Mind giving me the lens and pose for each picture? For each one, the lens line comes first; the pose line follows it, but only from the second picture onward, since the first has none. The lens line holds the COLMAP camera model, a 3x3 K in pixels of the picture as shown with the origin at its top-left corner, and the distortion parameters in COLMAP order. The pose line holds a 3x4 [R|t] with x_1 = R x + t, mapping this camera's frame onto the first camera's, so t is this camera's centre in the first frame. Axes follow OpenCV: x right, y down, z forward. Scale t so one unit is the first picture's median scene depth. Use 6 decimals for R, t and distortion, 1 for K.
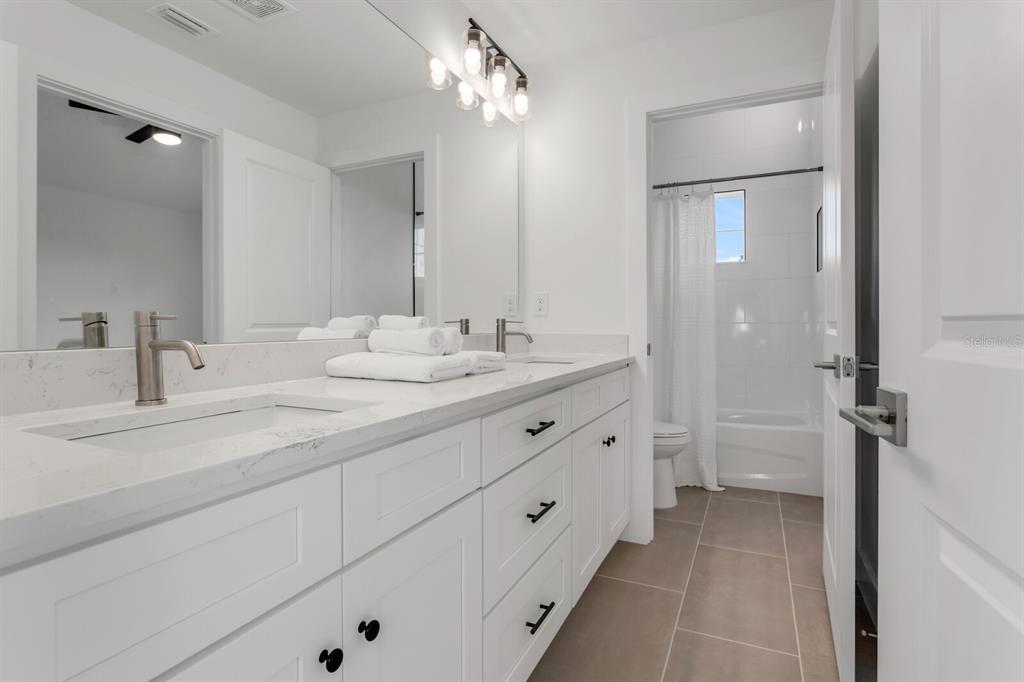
lens RADIAL K [[507.5, 0, 512.6], [0, 507.5, 333.1], [0, 0, 1]] dist [-0.000077, 0.000142]
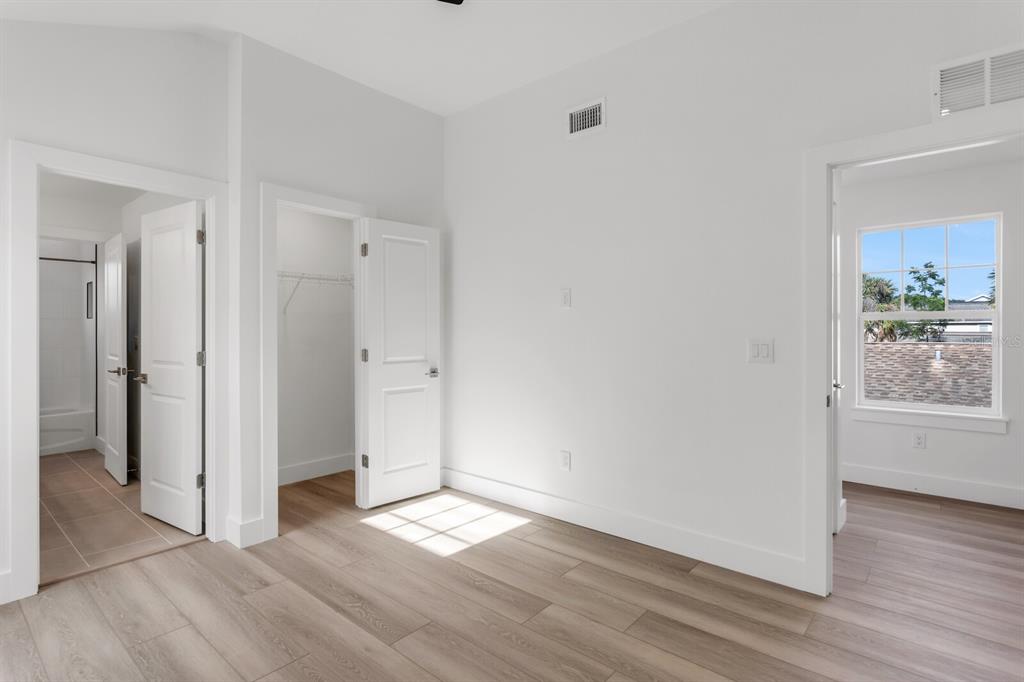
lens RADIAL K [[507.5, 0, 511.0], [0, 507.5, 335.6], [0, 0, 1]] dist [-0.000077, 0.000142]
pose [[0.269439, -0.006489, 0.962996, -1.352051], [0.012873, 0.999912, 0.003136, -0.102989], [-0.962932, 0.011552, 0.269499, -1.679041]]
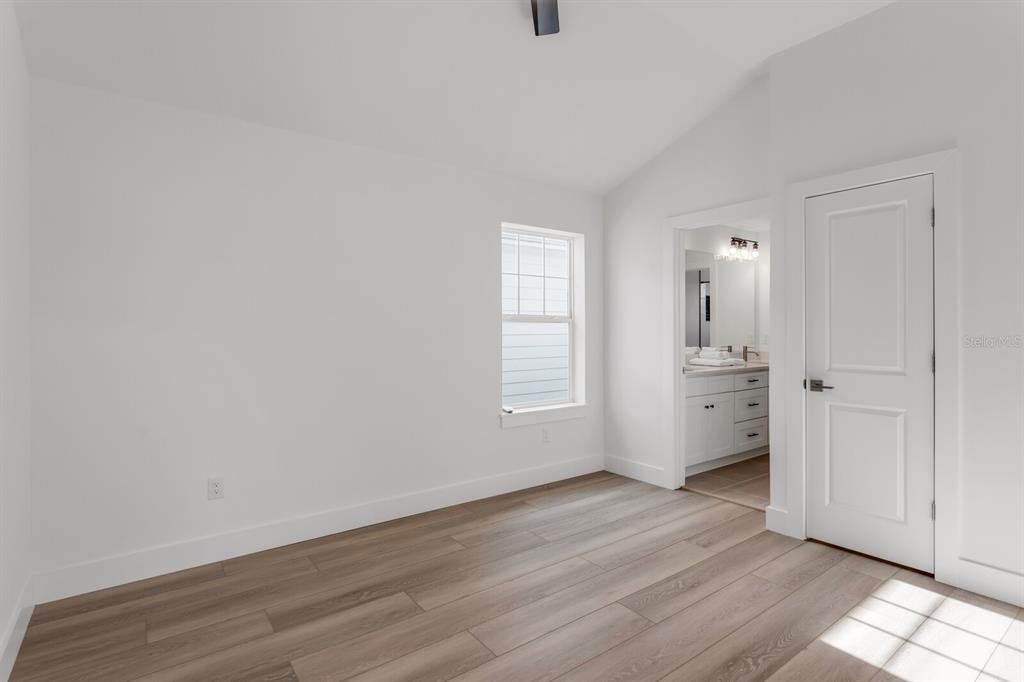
lens RADIAL K [[507.5, 0, 512.6], [0, 507.5, 334.5], [0, 0, 1]] dist [-0.000077, 0.000142]
pose [[0.877462, -0.003604, -0.479633, 0.238718], [-0.001385, 0.999949, -0.010047, -0.080245], [0.479645, 0.009480, 0.877412, -2.468576]]
